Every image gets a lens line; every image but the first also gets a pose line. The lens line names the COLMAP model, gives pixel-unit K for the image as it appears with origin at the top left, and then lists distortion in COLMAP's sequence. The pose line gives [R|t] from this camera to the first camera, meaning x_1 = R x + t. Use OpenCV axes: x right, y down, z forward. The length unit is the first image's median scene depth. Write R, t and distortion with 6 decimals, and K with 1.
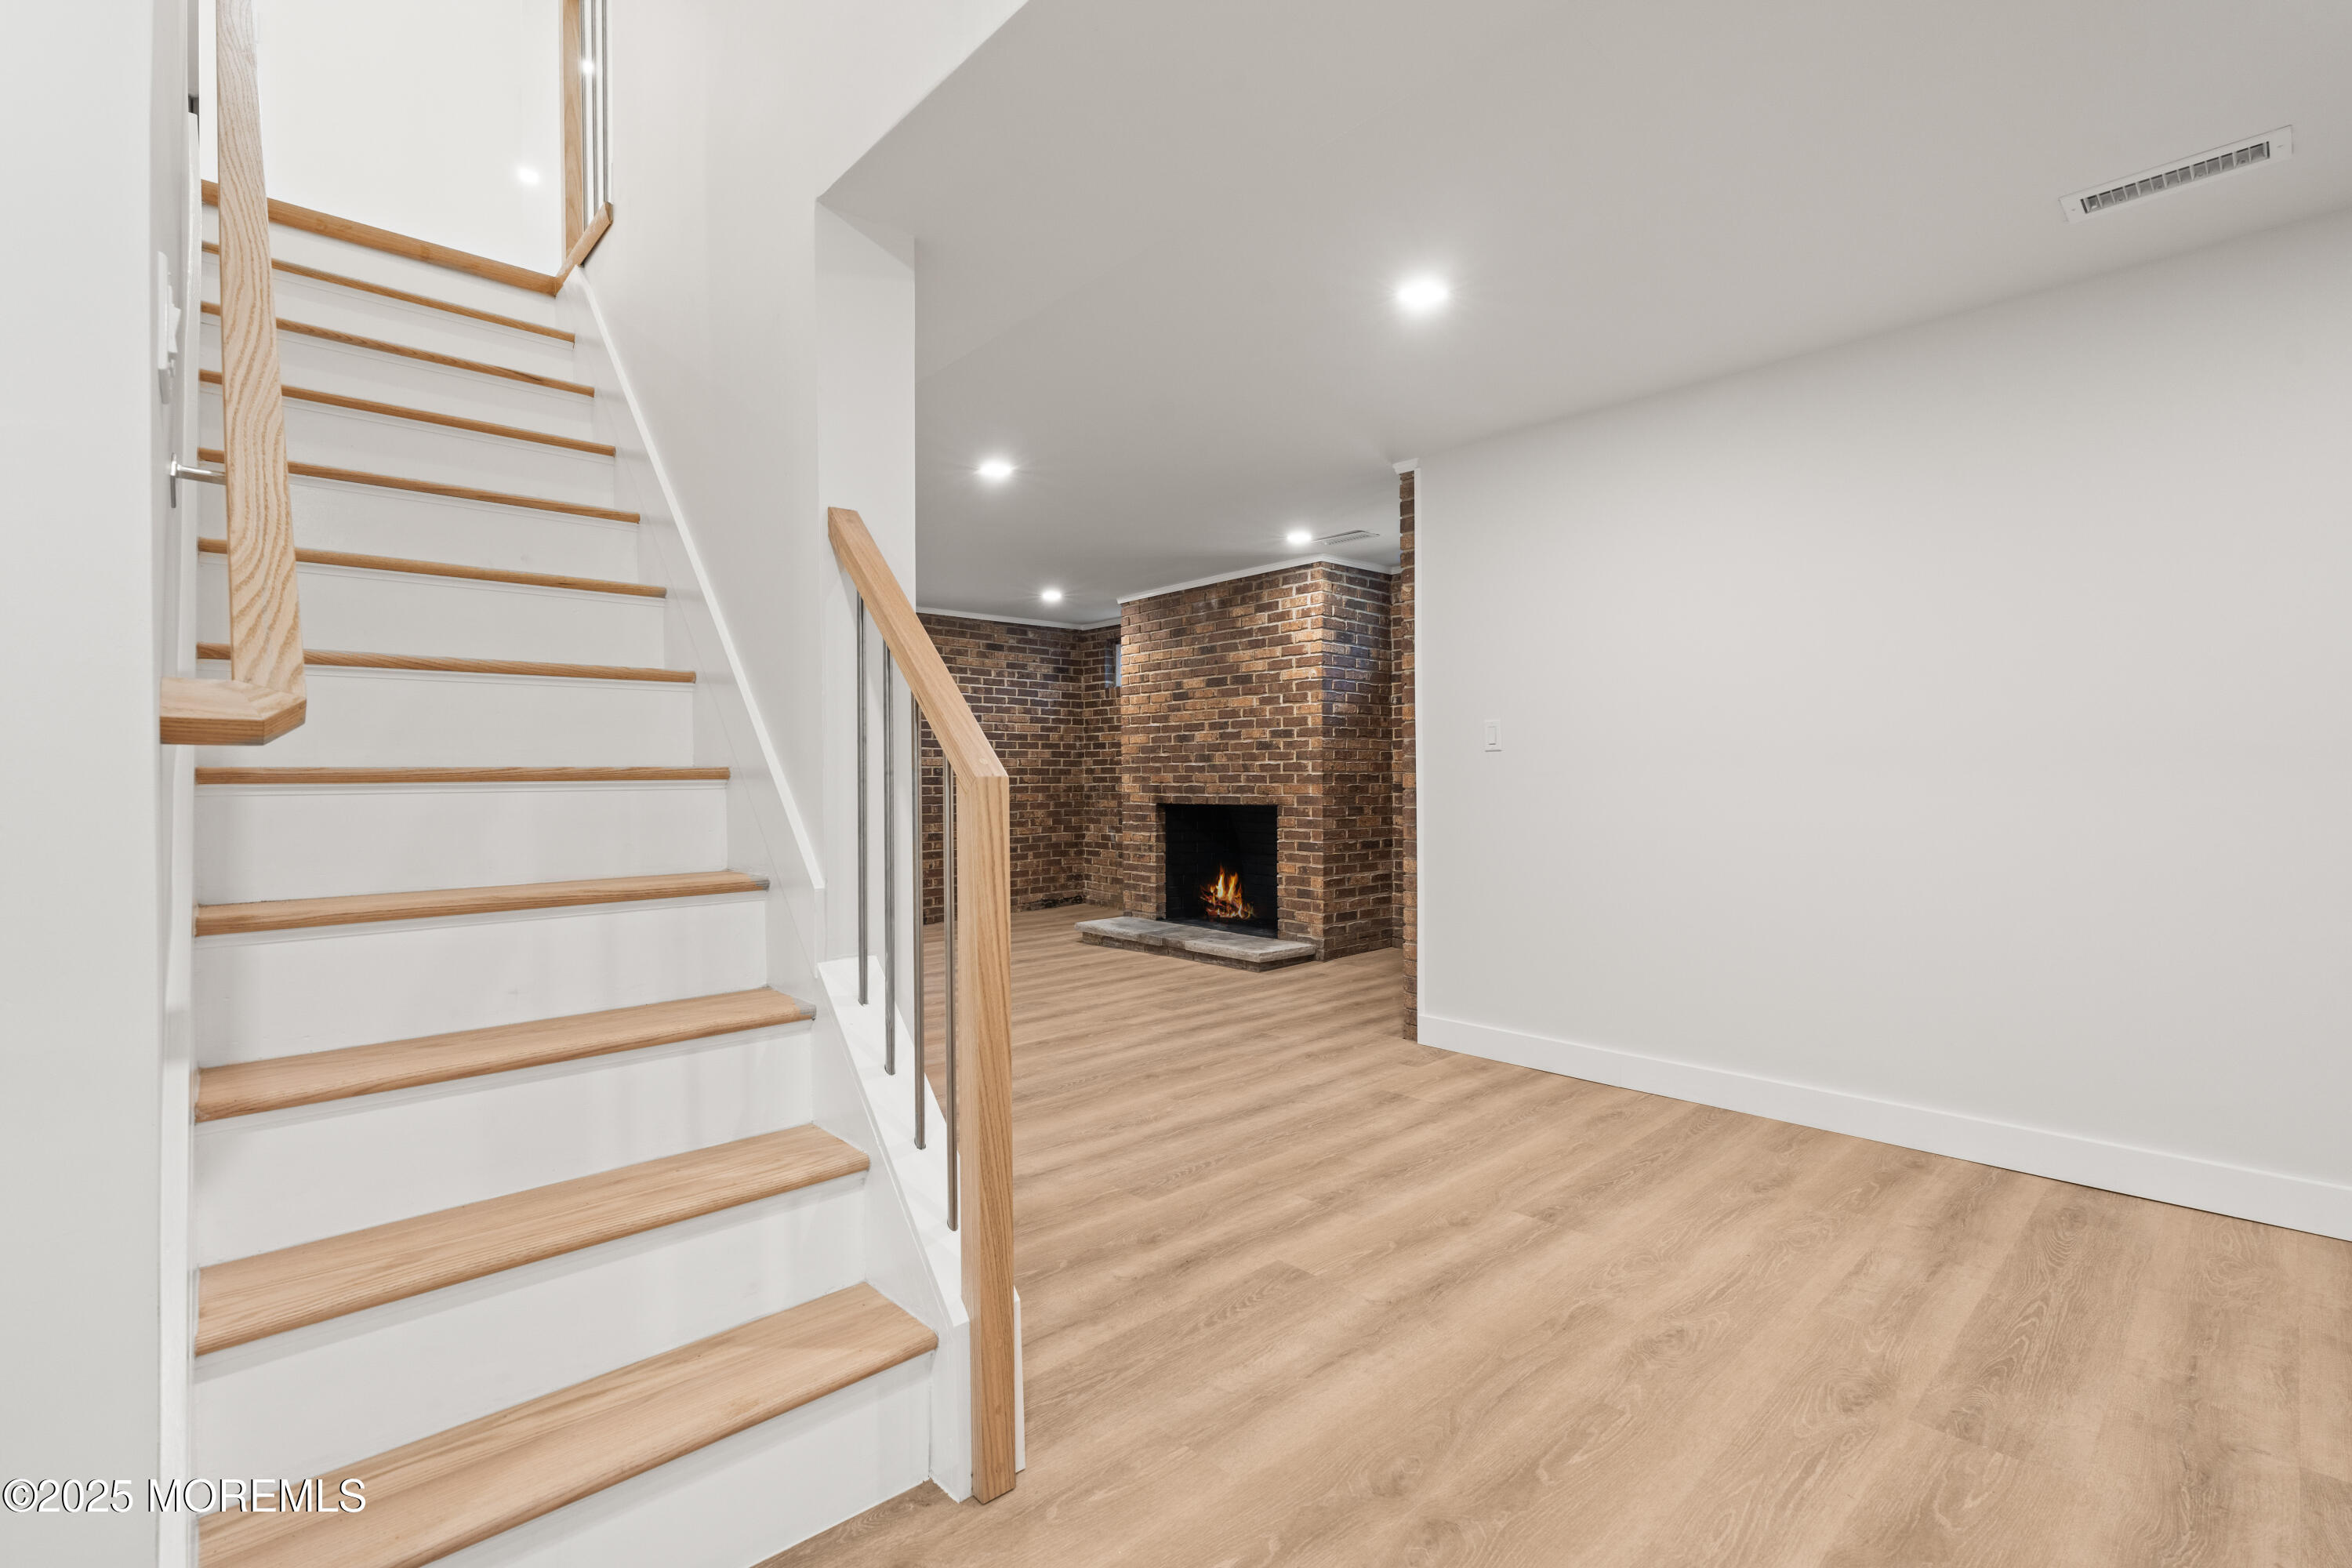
lens RADIAL K [[1050.1, 0, 1170.2], [0, 1050.1, 778.6], [0, 0, 1]] dist [-0.005404, 0.000471]
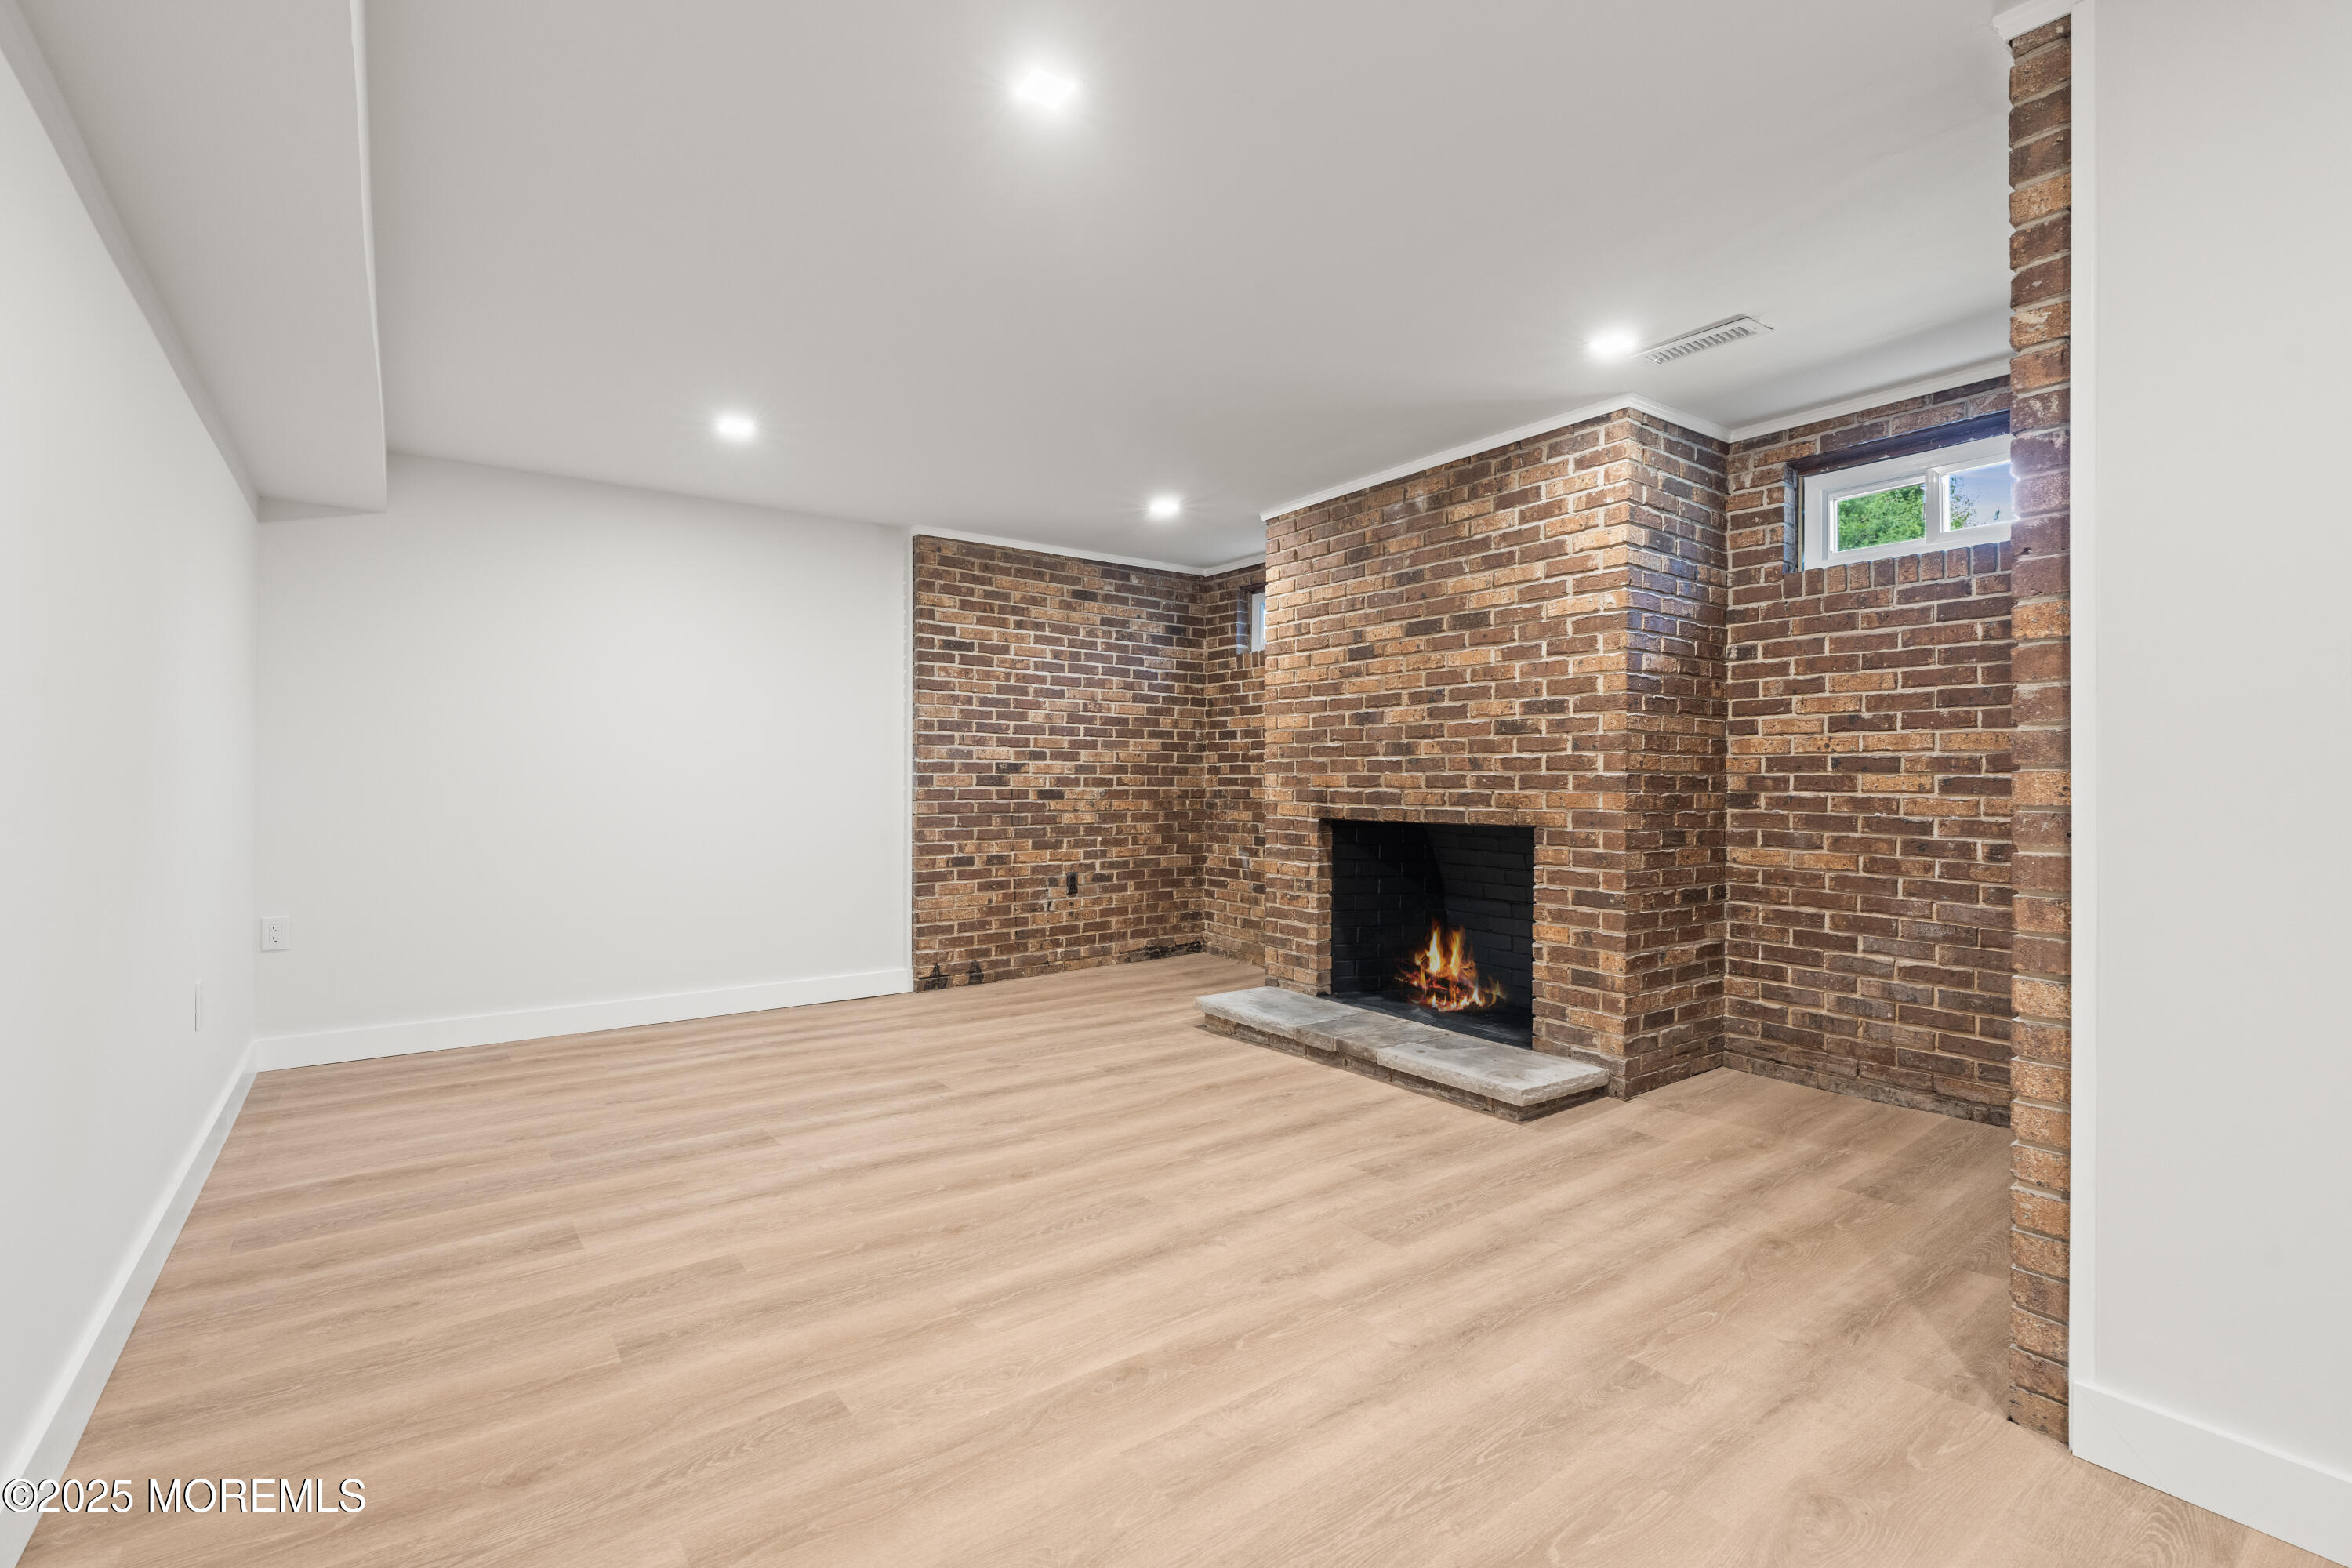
lens RADIAL K [[1050.1, 0, 1170.2], [0, 1050.1, 778.6], [0, 0, 1]] dist [-0.005404, 0.000471]
pose [[0.994497, 0.011012, -0.104182, -0.040015], [-0.011465, 0.999927, -0.003750, 0.002369], [0.104133, 0.004924, 0.994551, 0.358123]]
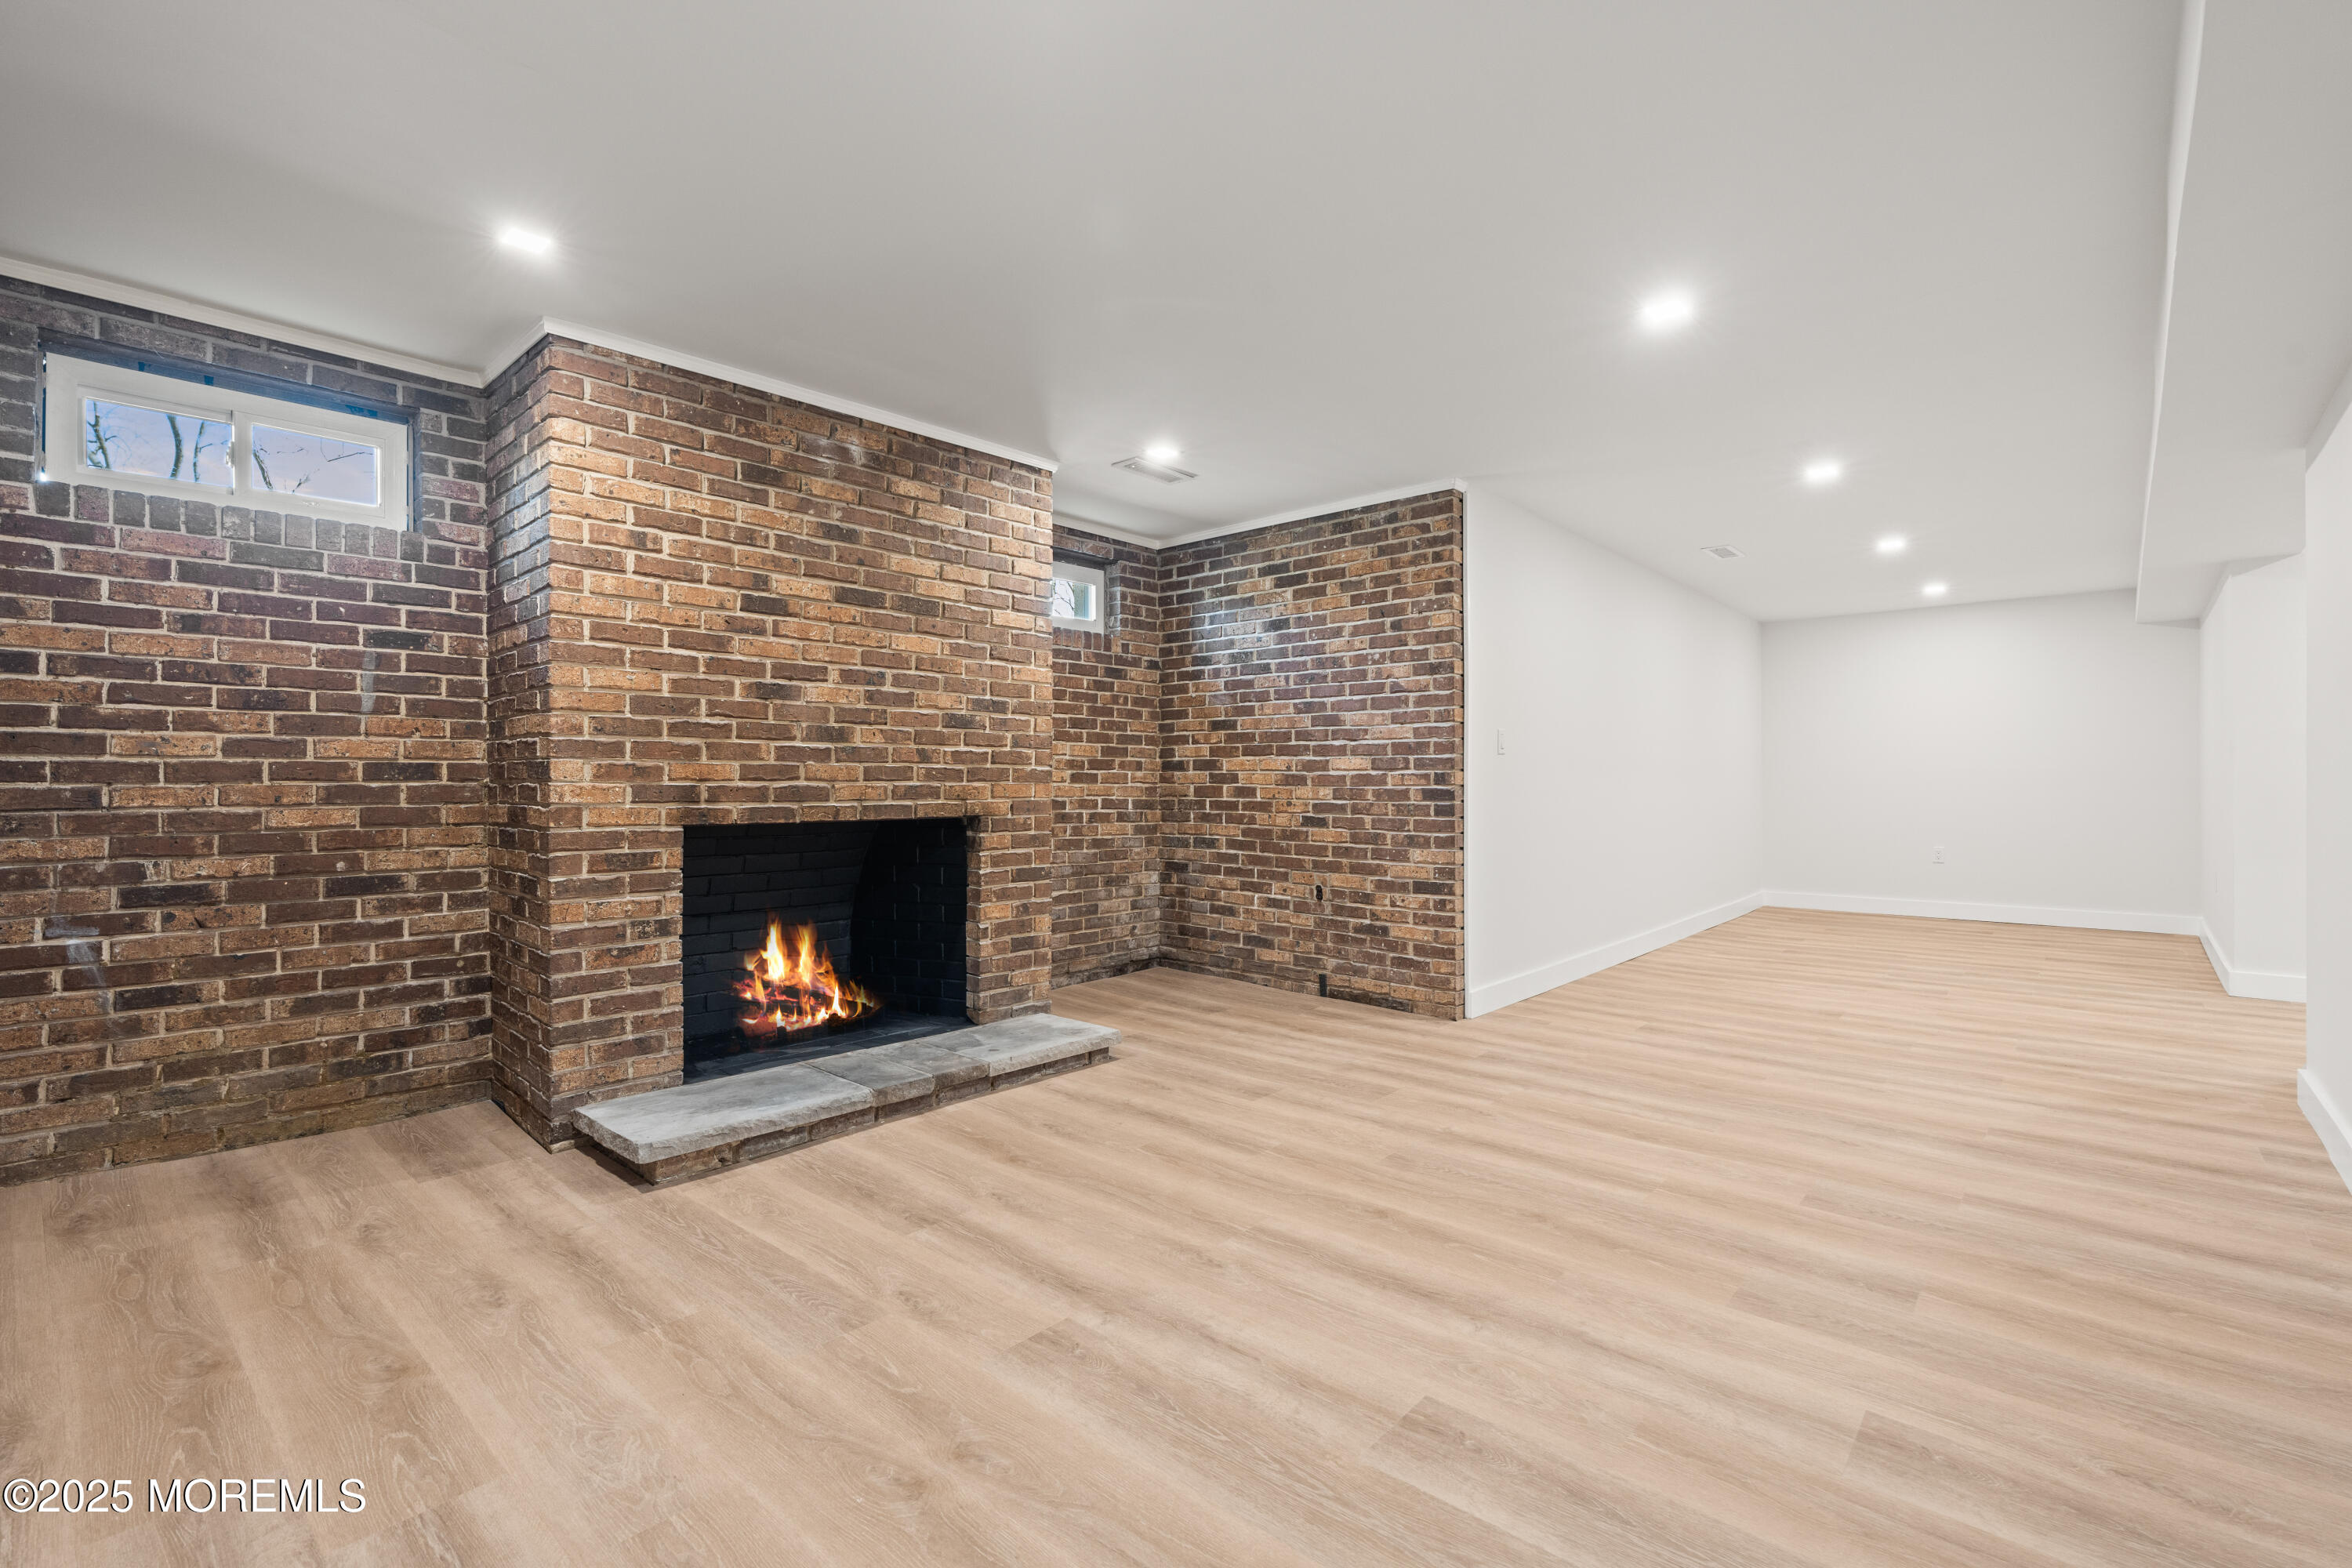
lens RADIAL K [[1050.1, 0, 1170.2], [0, 1050.1, 778.6], [0, 0, 1]] dist [-0.005404, 0.000471]
pose [[-0.095880, 0.011404, 0.995328, -0.514601], [0.002100, 0.999934, -0.011255, 0.009159], [-0.995391, 0.001011, -0.095898, 0.886371]]
